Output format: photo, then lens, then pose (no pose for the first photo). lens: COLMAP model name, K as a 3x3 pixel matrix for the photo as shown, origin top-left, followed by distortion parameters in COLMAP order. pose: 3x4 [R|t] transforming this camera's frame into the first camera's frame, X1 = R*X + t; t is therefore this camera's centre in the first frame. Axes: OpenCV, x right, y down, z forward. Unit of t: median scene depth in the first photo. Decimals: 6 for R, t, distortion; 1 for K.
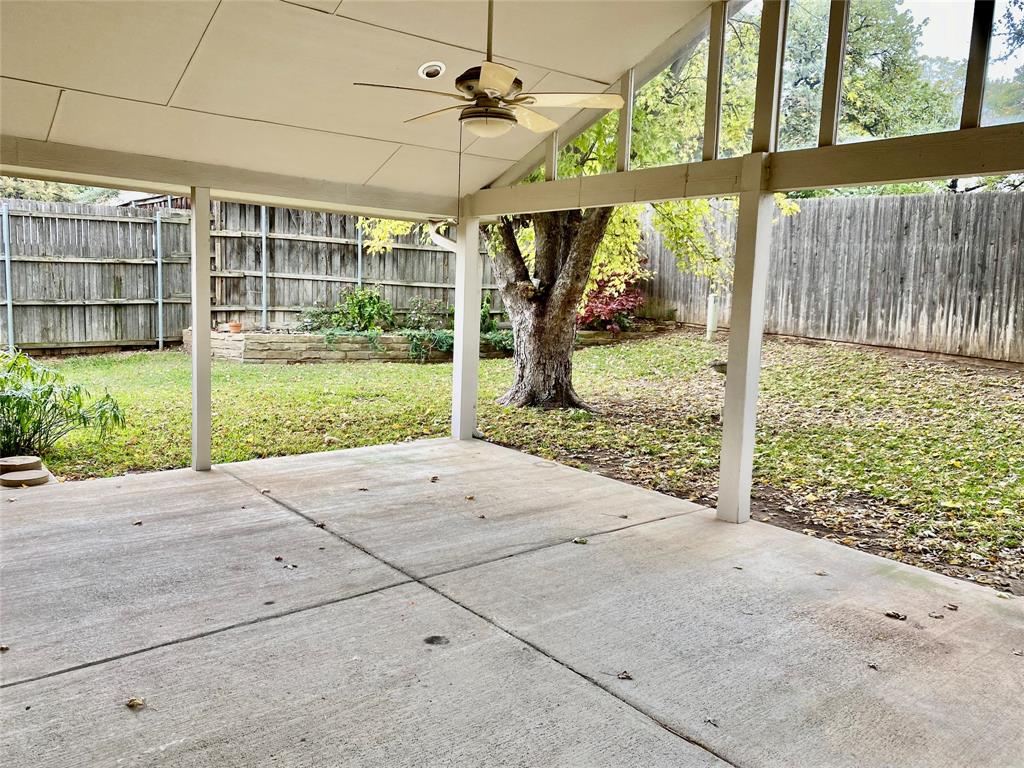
lens RADIAL K [[786.5, 0, 512.0], [0, 786.5, 384.0], [0, 0, 1]] dist [0.030903, -0.055737]
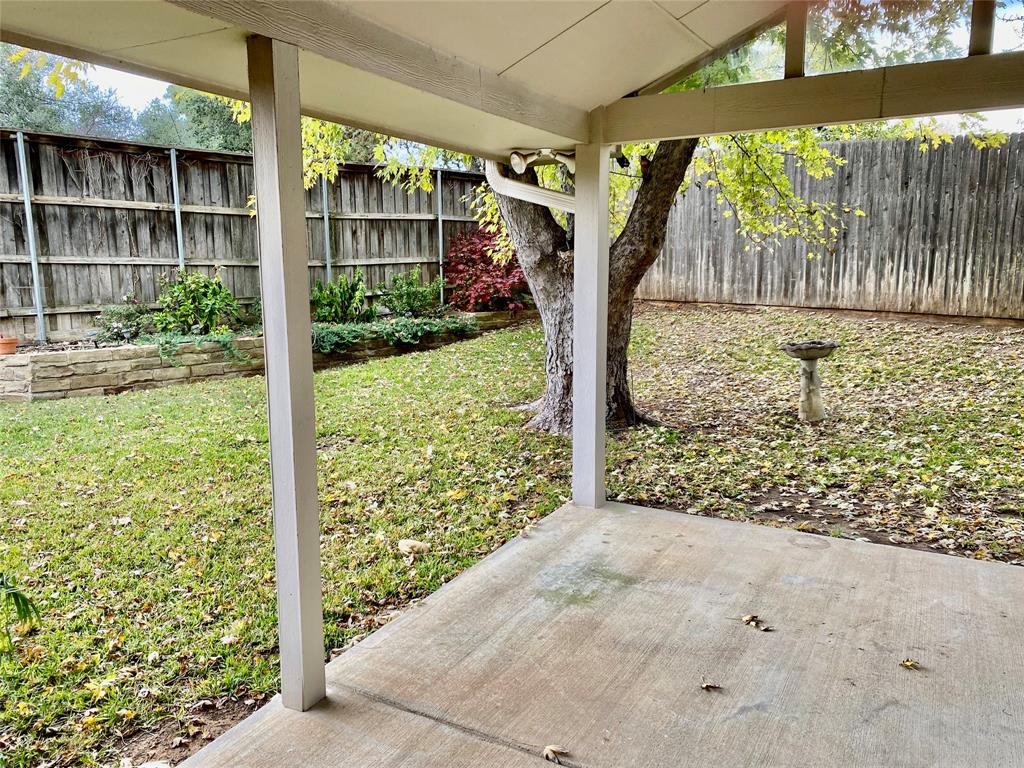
lens RADIAL K [[786.5, 0, 512.0], [0, 786.5, 384.0], [0, 0, 1]] dist [0.030903, -0.055737]
pose [[0.930559, -0.099413, 0.352388, -0.199487], [0.086653, 0.994889, 0.051845, -0.038373], [-0.355741, -0.017709, 0.934417, 0.262507]]
